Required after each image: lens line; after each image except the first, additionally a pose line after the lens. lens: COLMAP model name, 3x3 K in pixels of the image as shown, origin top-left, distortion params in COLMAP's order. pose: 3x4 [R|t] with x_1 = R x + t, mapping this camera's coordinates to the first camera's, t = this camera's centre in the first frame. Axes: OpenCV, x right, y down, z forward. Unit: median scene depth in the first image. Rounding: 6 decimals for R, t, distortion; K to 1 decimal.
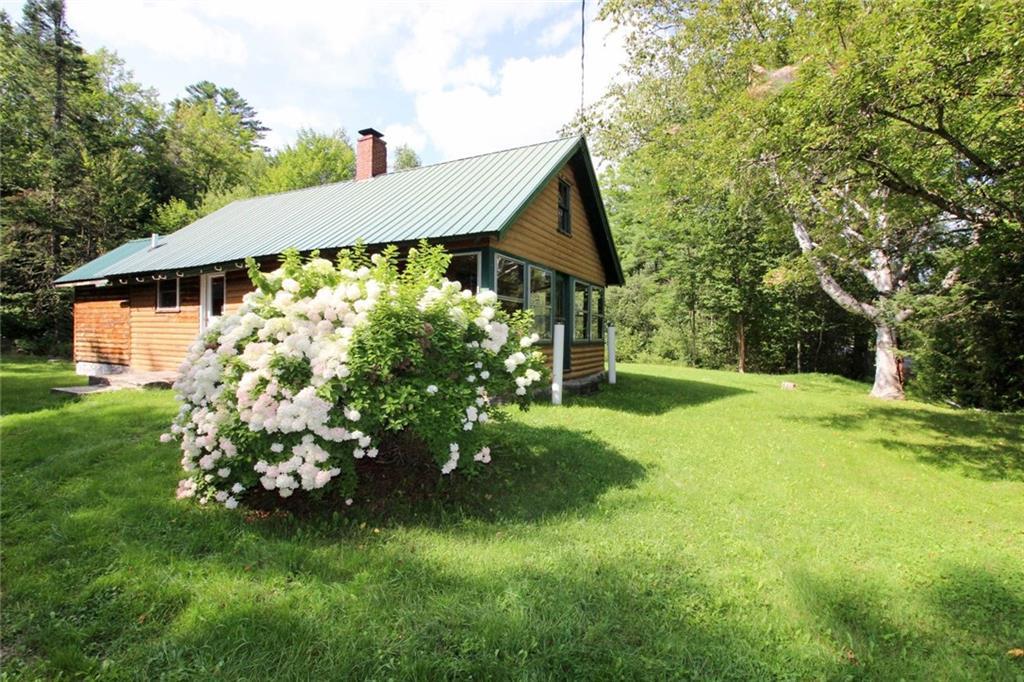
lens RADIAL K [[463.6, 0, 512.0], [0, 463.6, 341.0], [0, 0, 1]] dist [-0.028662, -0.000900]
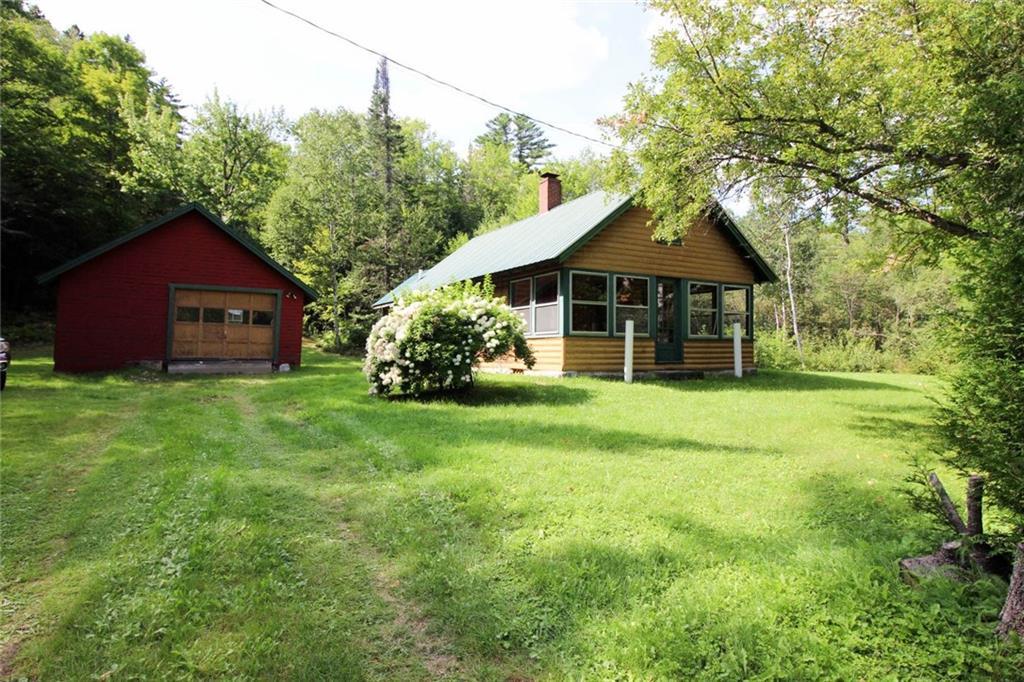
lens RADIAL K [[536.6, 0, 512.0], [0, 536.6, 341.0], [0, 0, 1]] dist [-0.002442, -0.000579]
pose [[0.828961, -0.012442, -0.559168, 0.195563], [-0.003221, 0.999630, -0.027017, 0.018383], [0.559297, 0.024197, 0.828614, -0.121293]]
